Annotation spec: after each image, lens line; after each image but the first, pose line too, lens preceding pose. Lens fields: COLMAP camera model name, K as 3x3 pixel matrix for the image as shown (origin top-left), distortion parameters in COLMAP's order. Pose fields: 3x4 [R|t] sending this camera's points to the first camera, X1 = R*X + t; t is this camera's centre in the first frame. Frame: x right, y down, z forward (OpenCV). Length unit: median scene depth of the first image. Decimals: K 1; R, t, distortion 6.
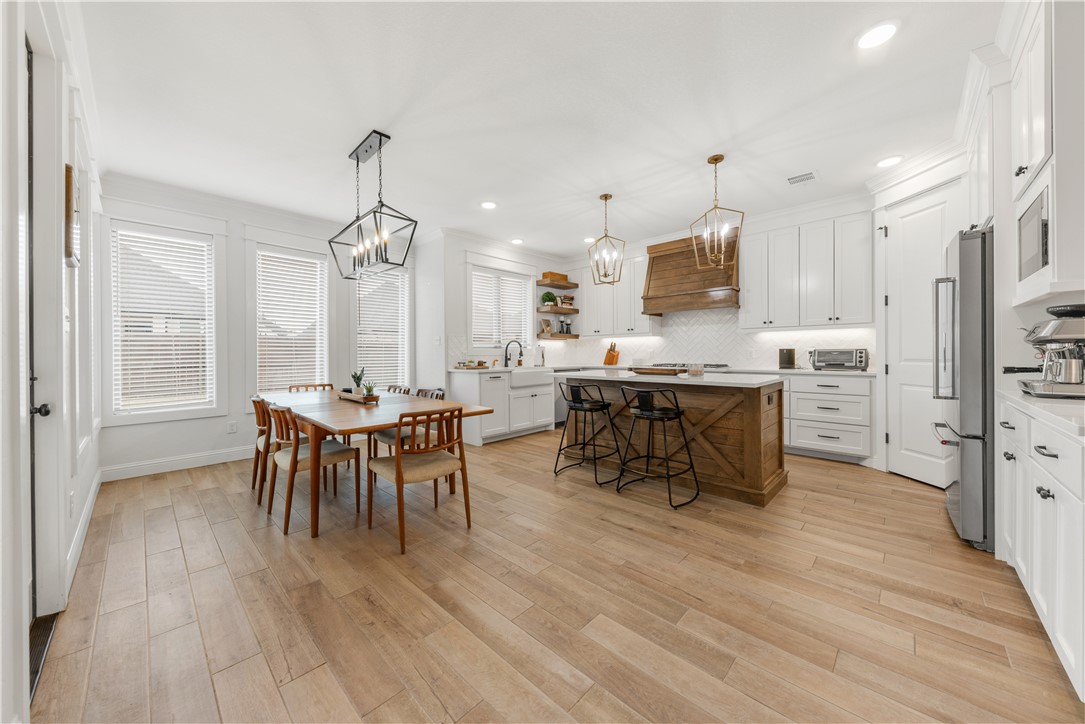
lens RADIAL K [[391.6, 0, 580.2], [0, 391.6, 349.0], [0, 0, 1]] dist [0.002212, -0.000253]
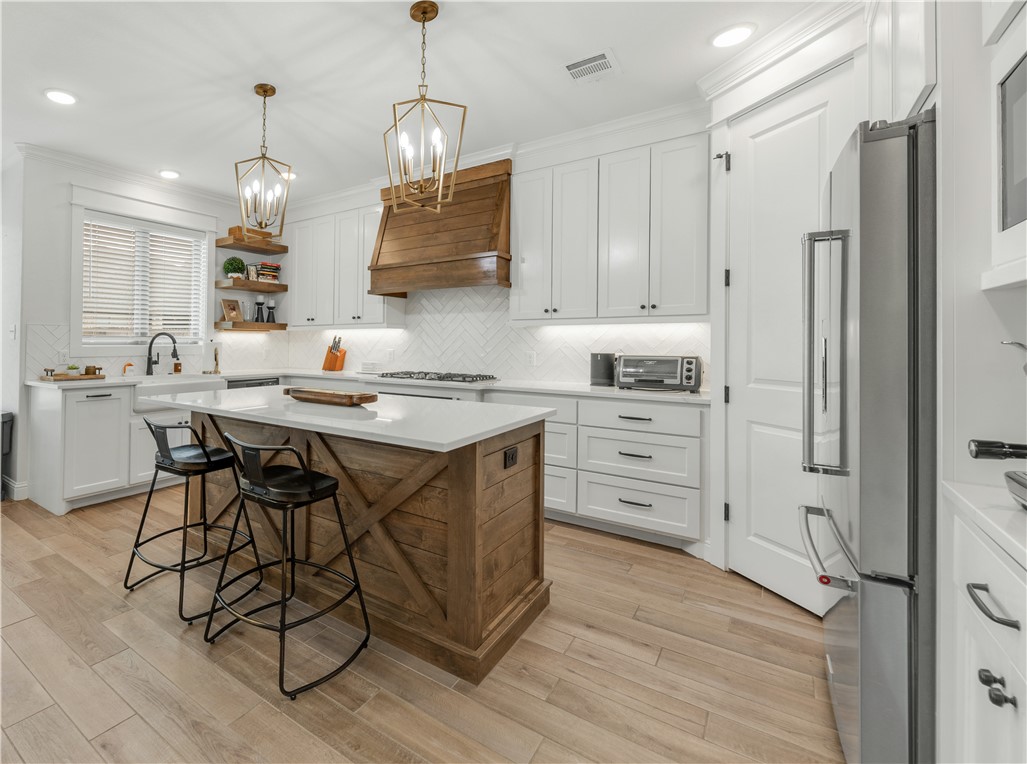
lens RADIAL K [[477.1, 0, 418.0], [0, 477.1, 333.5], [0, 0, 1]] dist [0.006186, -0.000292]
pose [[0.998217, 0.013151, 0.058218, 0.248930], [-0.012791, 0.999897, -0.006558, -0.026489], [-0.058298, 0.005802, 0.998282, 0.278964]]
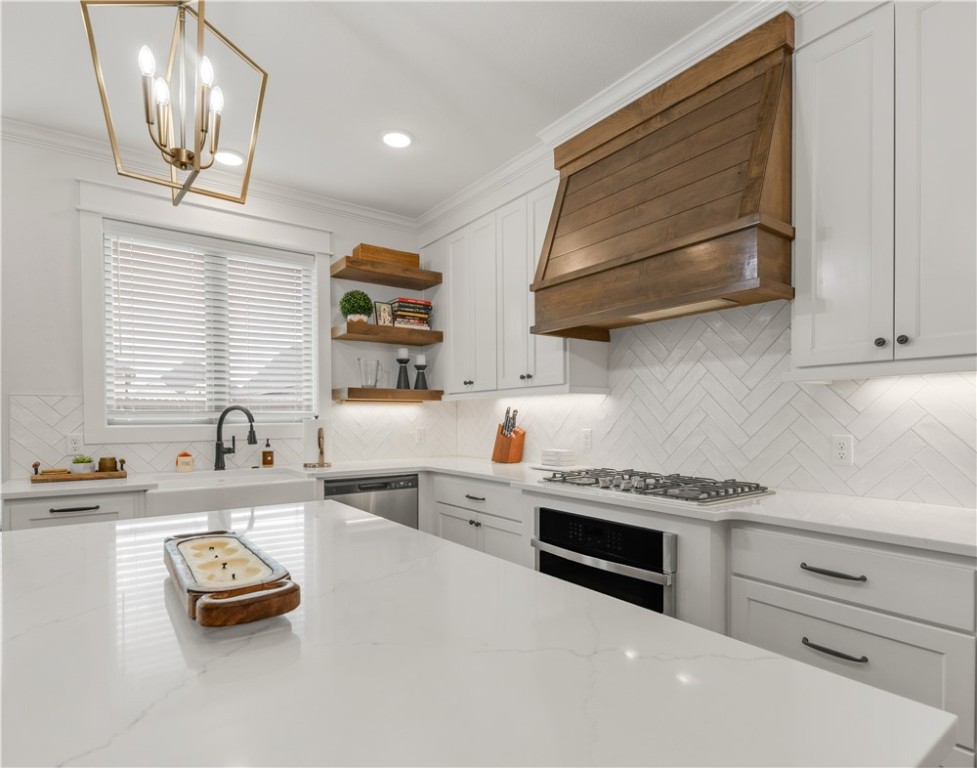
lens RADIAL K [[512.5, 0, 587.9], [0, 512.5, 416.3], [0, 0, 1]] dist [0.011616, -0.001514]
pose [[0.983427, 0.003319, -0.181272, 0.379584], [-0.000862, 0.999907, 0.013629, -0.023769], [0.181300, -0.013247, 0.983339, 0.691128]]
